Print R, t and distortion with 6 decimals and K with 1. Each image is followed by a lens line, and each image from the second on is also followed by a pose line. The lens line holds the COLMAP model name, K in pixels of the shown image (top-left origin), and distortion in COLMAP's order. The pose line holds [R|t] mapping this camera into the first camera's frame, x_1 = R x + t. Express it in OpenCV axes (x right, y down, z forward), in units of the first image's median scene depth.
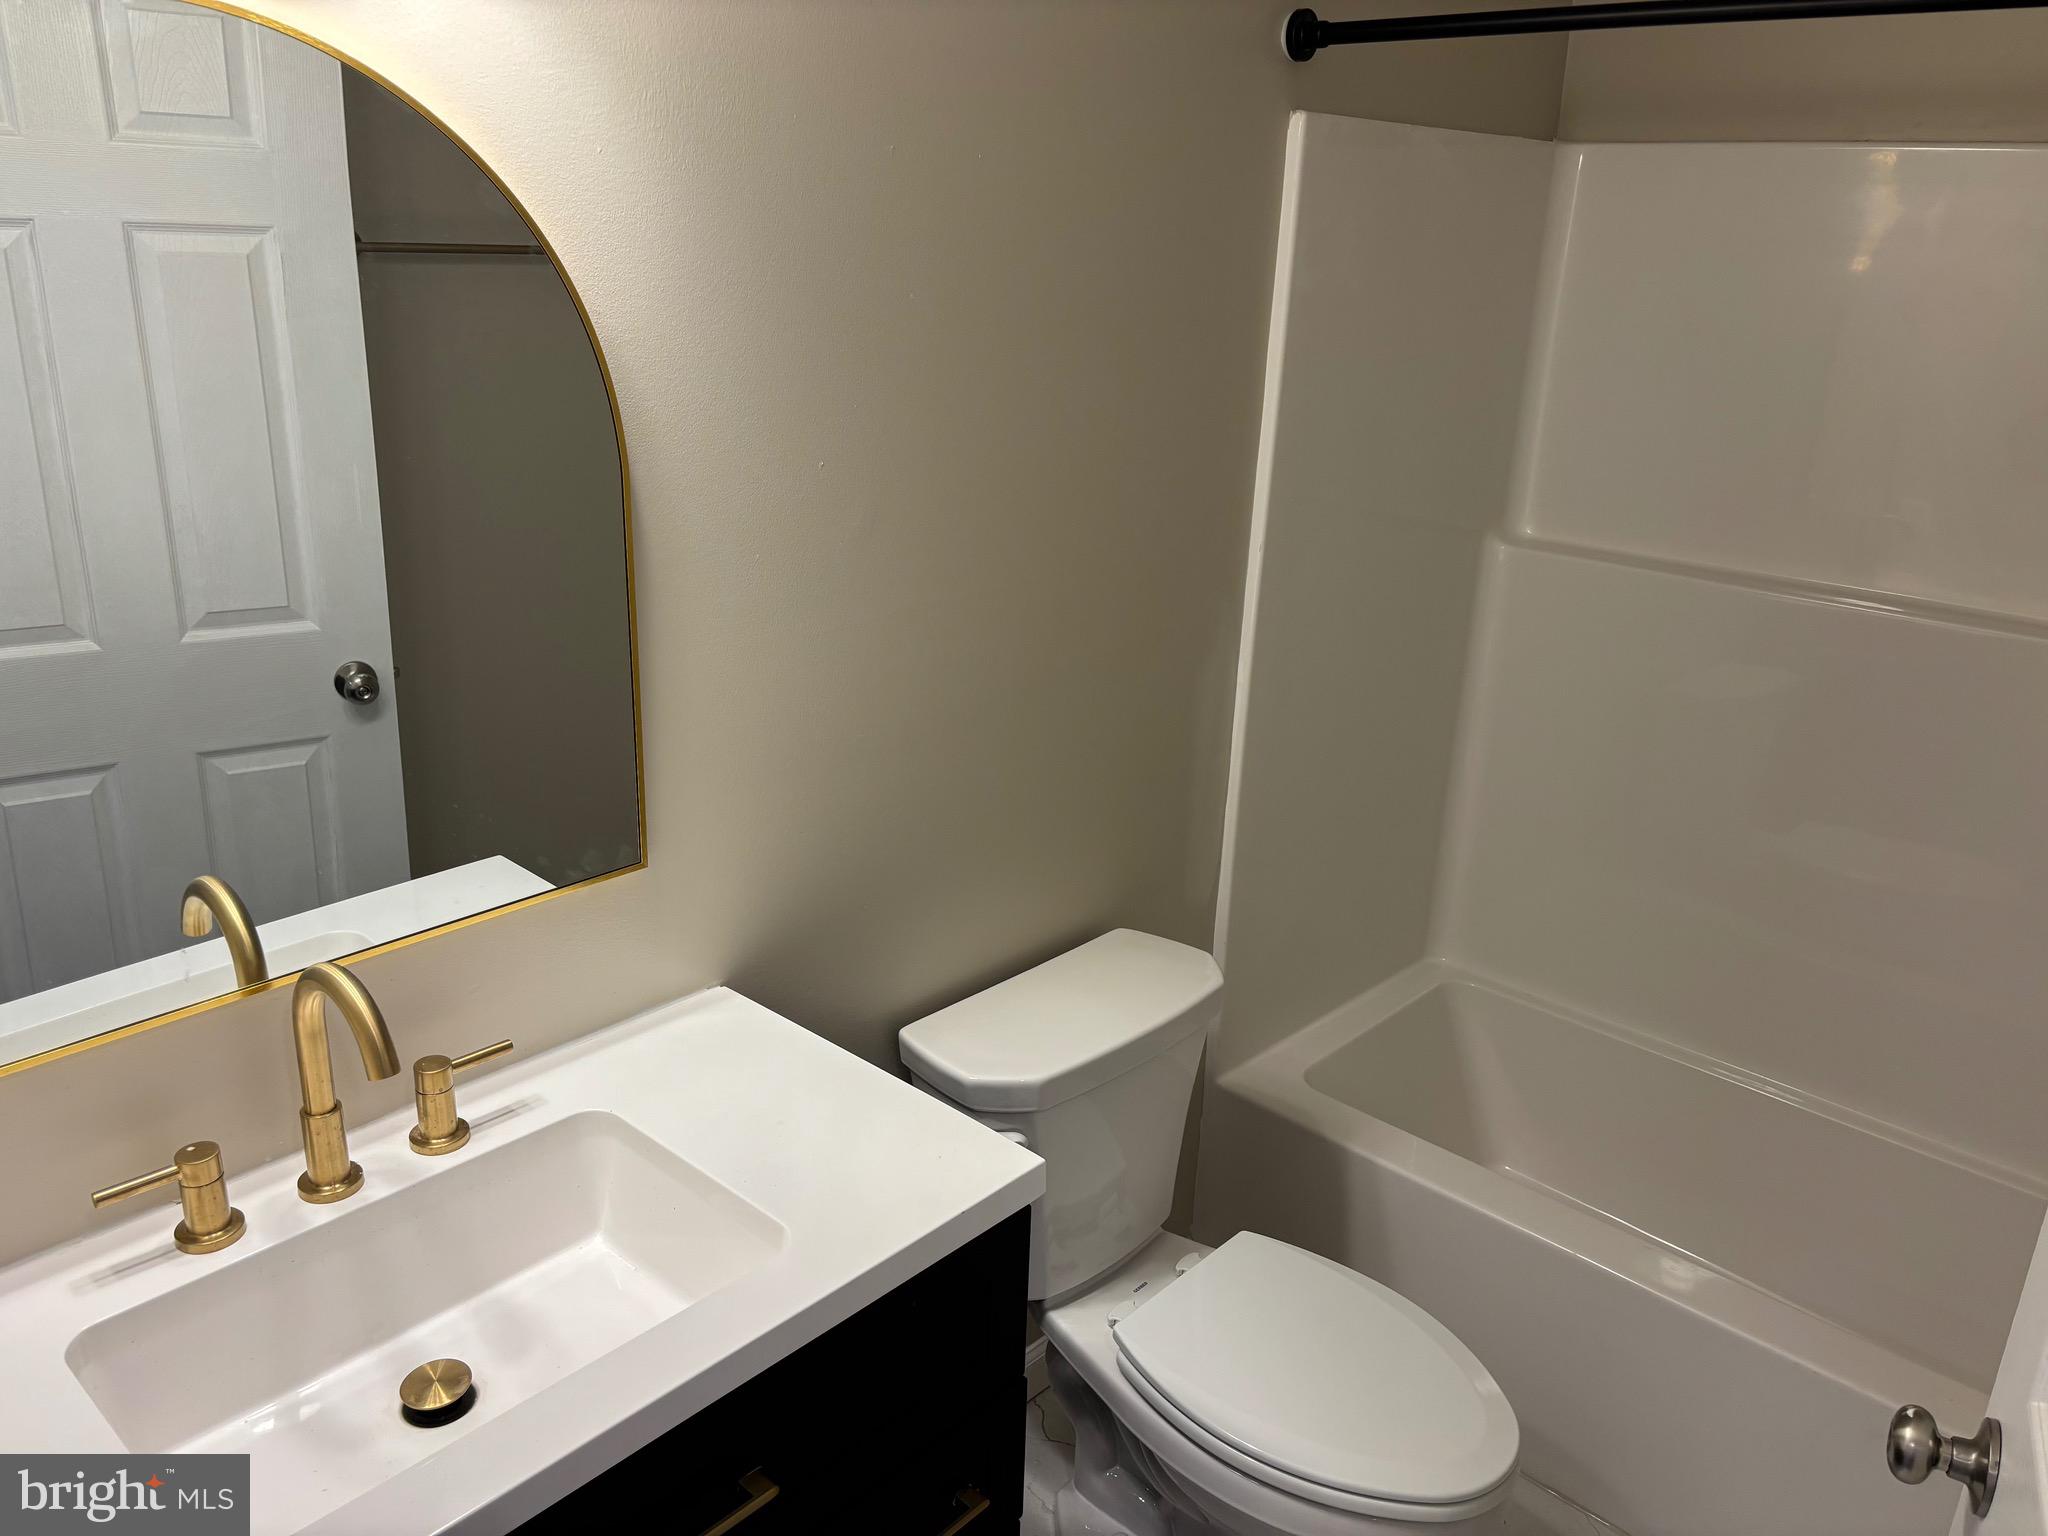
lens RADIAL K [[1545.6, 0, 1014.2], [0, 1545.6, 754.5], [0, 0, 1]] dist [0.044760, -0.043550]
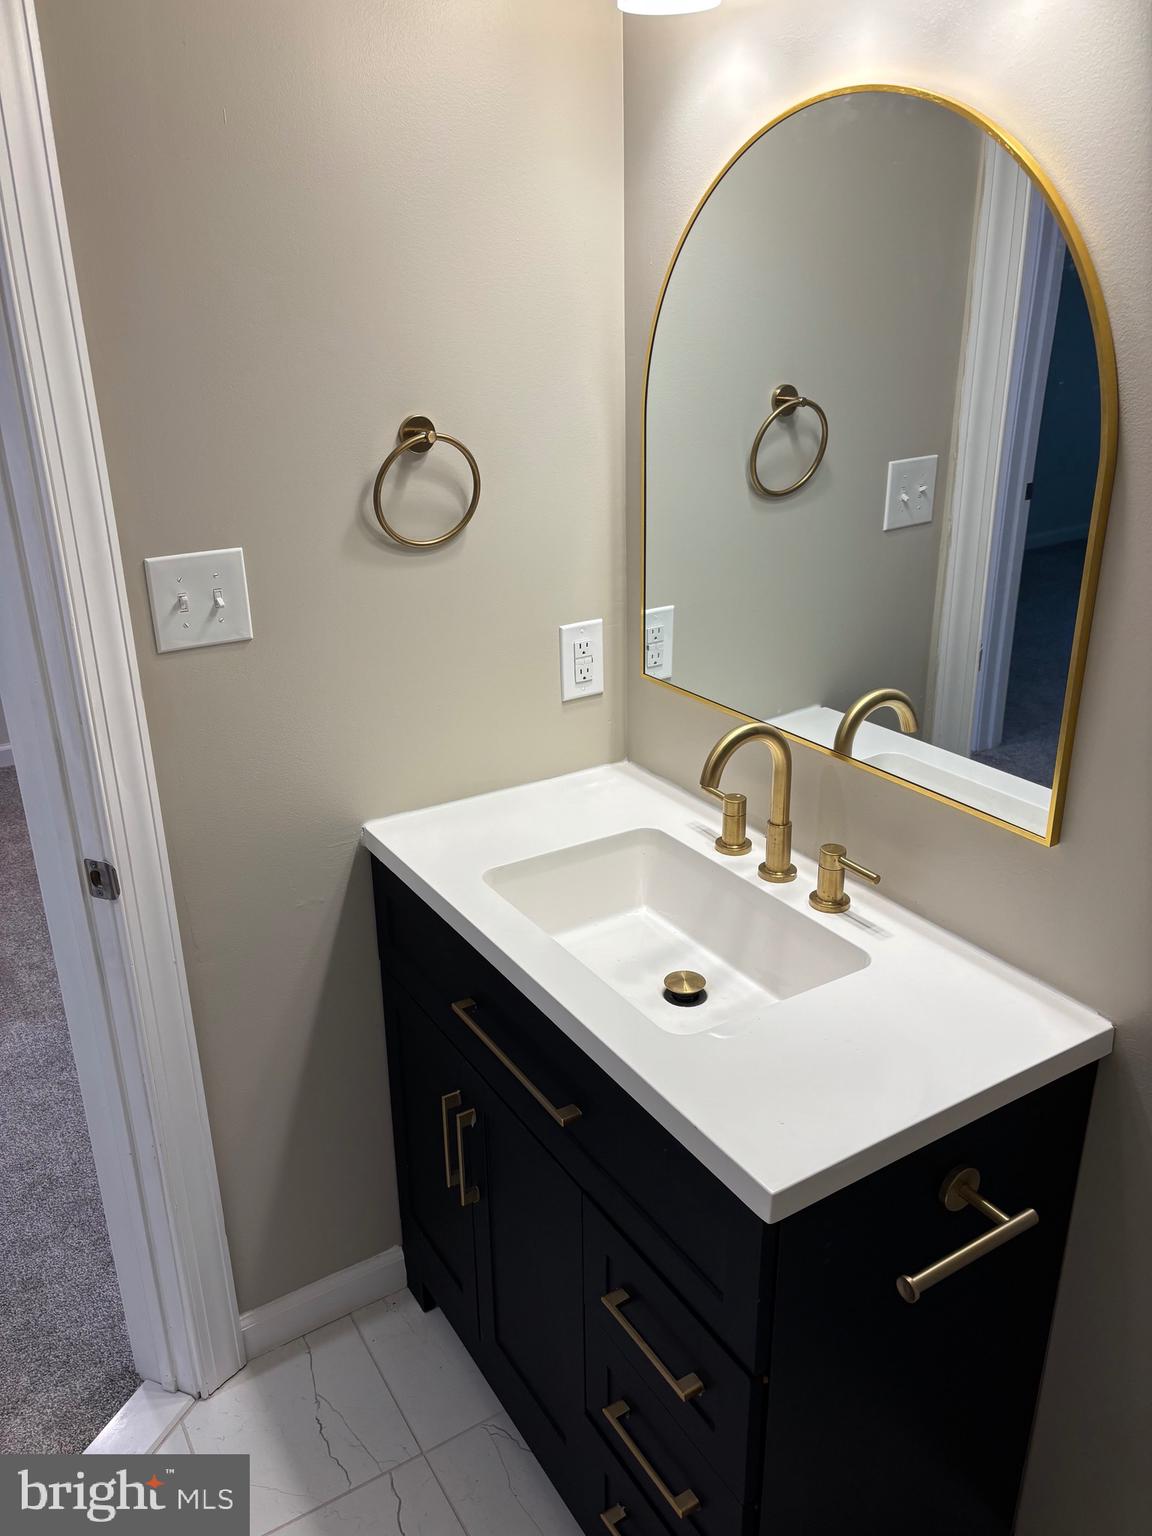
lens RADIAL K [[1159.2, 0, 576.0], [0, 1159.2, 768.0], [0, 0, 1]] dist [0.044760, -0.043550]
pose [[-0.276339, 0.319749, -0.906310, 0.619904], [-0.310189, 0.862888, 0.399008, -0.210503], [0.909626, 0.391389, -0.139267, 0.903369]]
